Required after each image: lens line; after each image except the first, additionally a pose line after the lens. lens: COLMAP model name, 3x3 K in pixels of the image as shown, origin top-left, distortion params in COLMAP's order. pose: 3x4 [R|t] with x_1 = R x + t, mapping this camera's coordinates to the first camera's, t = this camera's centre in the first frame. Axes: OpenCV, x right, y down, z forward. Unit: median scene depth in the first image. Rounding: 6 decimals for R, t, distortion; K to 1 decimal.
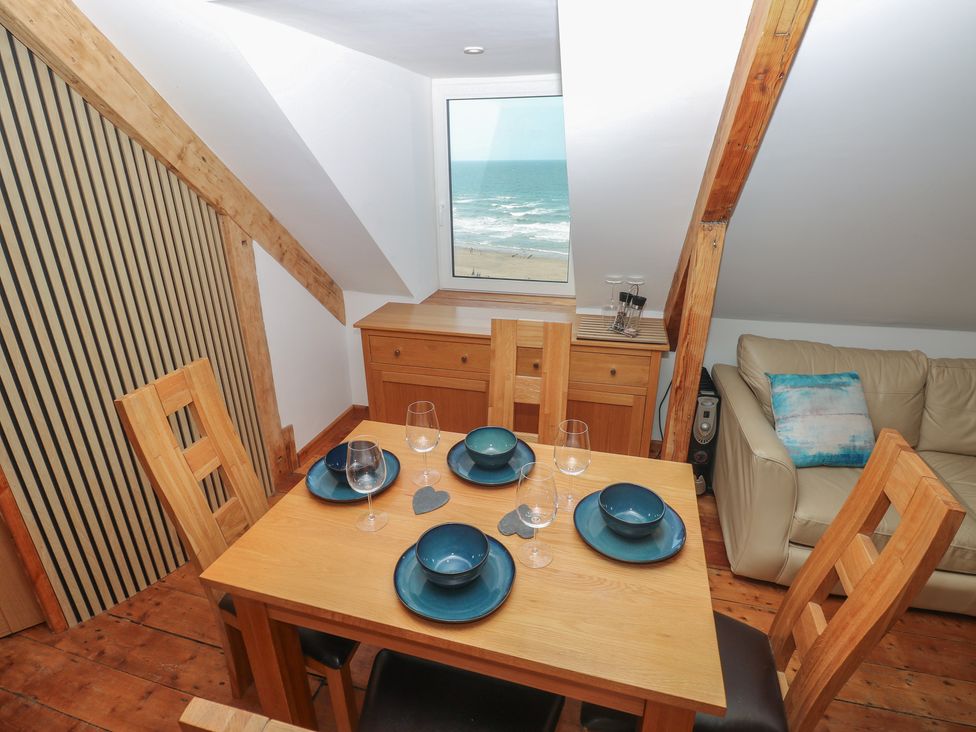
lens RADIAL K [[508.3, 0, 486.3], [0, 508.3, 358.7], [0, 0, 1]] dist [-0.000469, -0.013973]
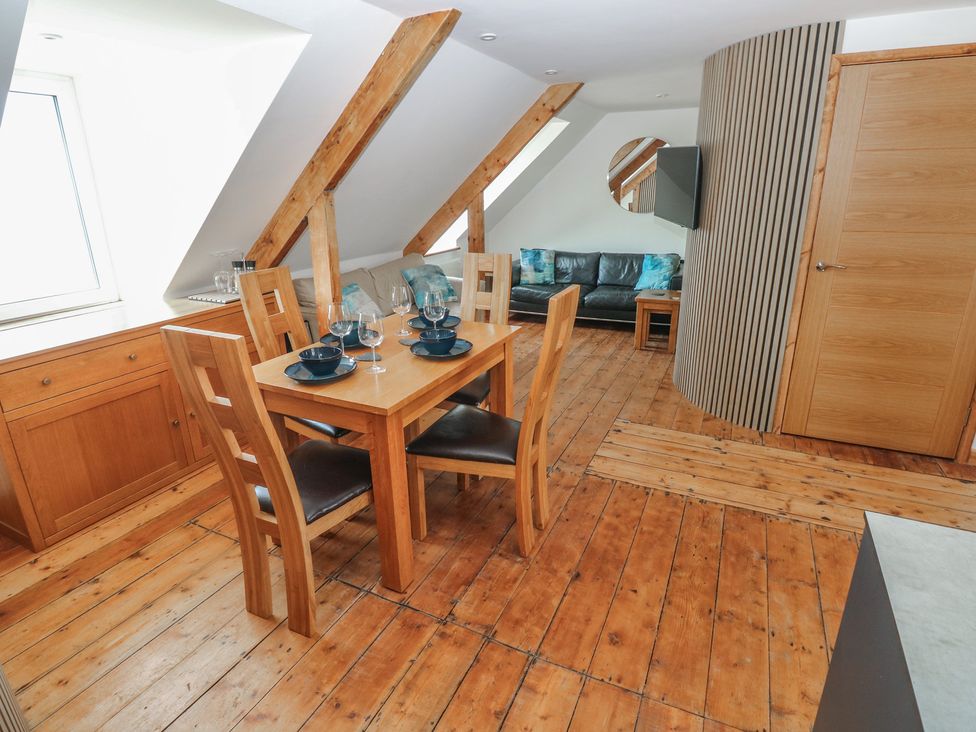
lens RADIAL K [[519.9, 0, 487.6], [0, 519.9, 356.9], [0, 0, 1]] dist [0.000898, -0.014610]
pose [[0.184099, -0.298426, 0.936509, -0.986575], [0.376596, 0.901501, 0.213239, 0.050773], [-0.907900, 0.313429, 0.278352, 0.157561]]
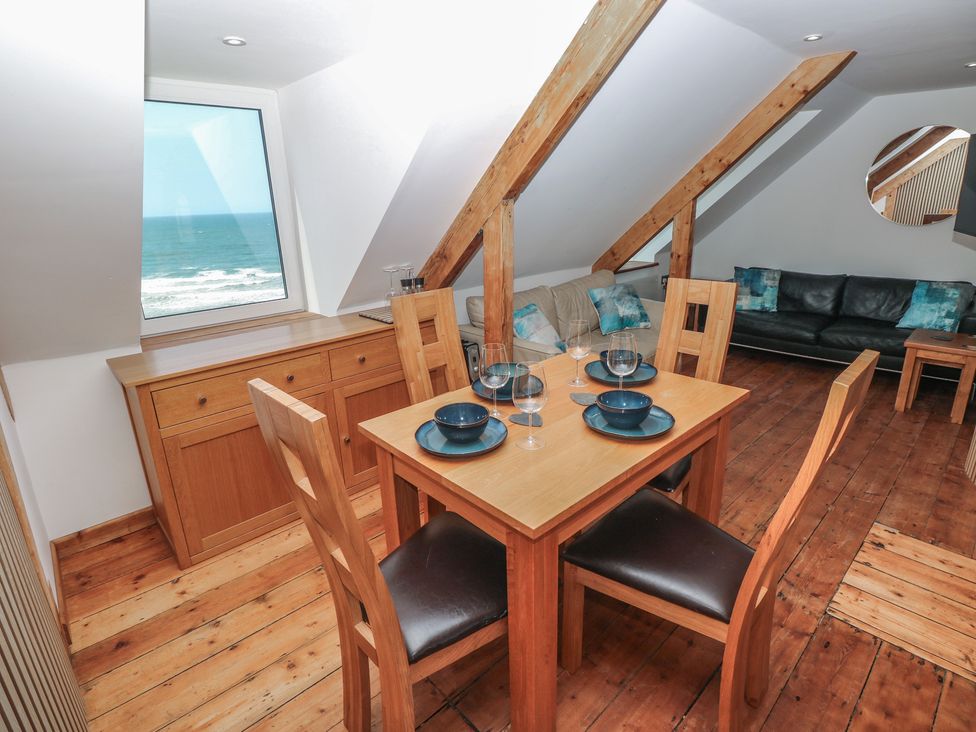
lens RADIAL K [[508.3, 0, 486.3], [0, 508.3, 358.7], [0, 0, 1]] dist [-0.000469, -0.013973]
pose [[0.523644, -0.257079, 0.812224, -0.692305], [0.339175, 0.937479, 0.078057, 0.018813], [-0.781510, 0.234612, 0.578100, 0.245011]]
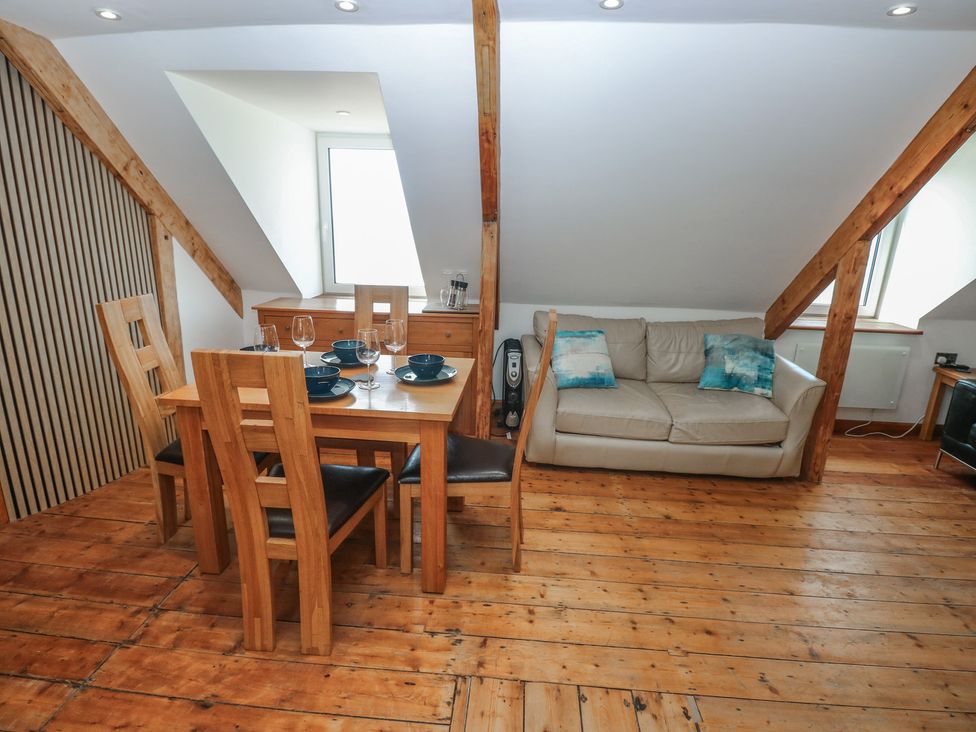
lens RADIAL K [[508.3, 0, 486.3], [0, 508.3, 358.7], [0, 0, 1]] dist [-0.000469, -0.013973]
pose [[0.980296, -0.014247, 0.197020, 0.081897], [0.036705, 0.993164, -0.110810, 0.281135], [-0.194095, 0.115858, 0.974117, -0.440641]]
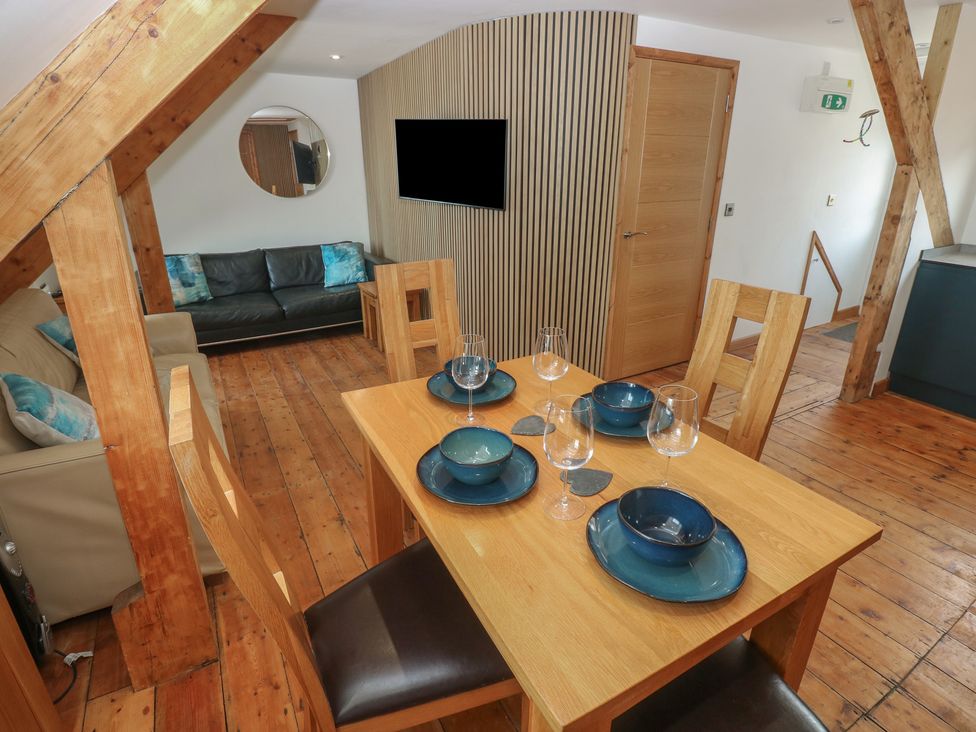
lens RADIAL K [[508.3, 0, 486.3], [0, 508.3, 358.7], [0, 0, 1]] dist [-0.000469, -0.013973]
pose [[-0.704903, -0.241261, 0.667012, -0.324888], [0.271334, 0.777133, 0.567840, -0.239474], [-0.655354, 0.581255, -0.482341, 0.899191]]
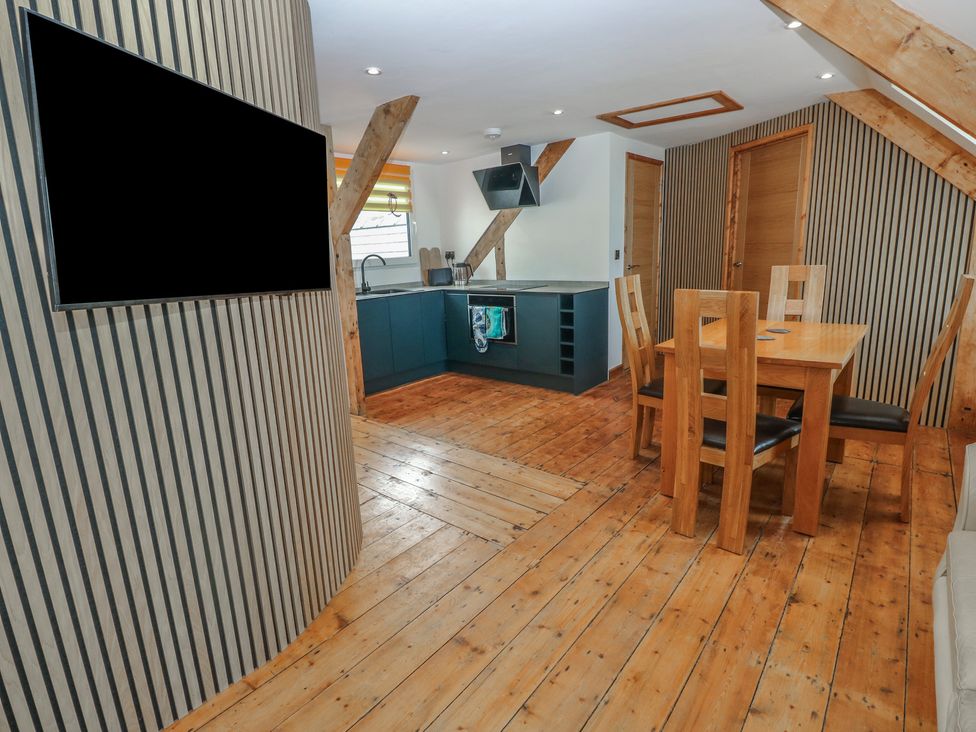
lens RADIAL K [[508.3, 0, 486.3], [0, 508.3, 358.7], [0, 0, 1]] dist [-0.000469, -0.013973]
pose [[-0.412149, 0.220630, -0.884000, 1.377916], [-0.293594, 0.886325, 0.358094, 0.002248], [0.862517, 0.407125, -0.300522, 0.428398]]
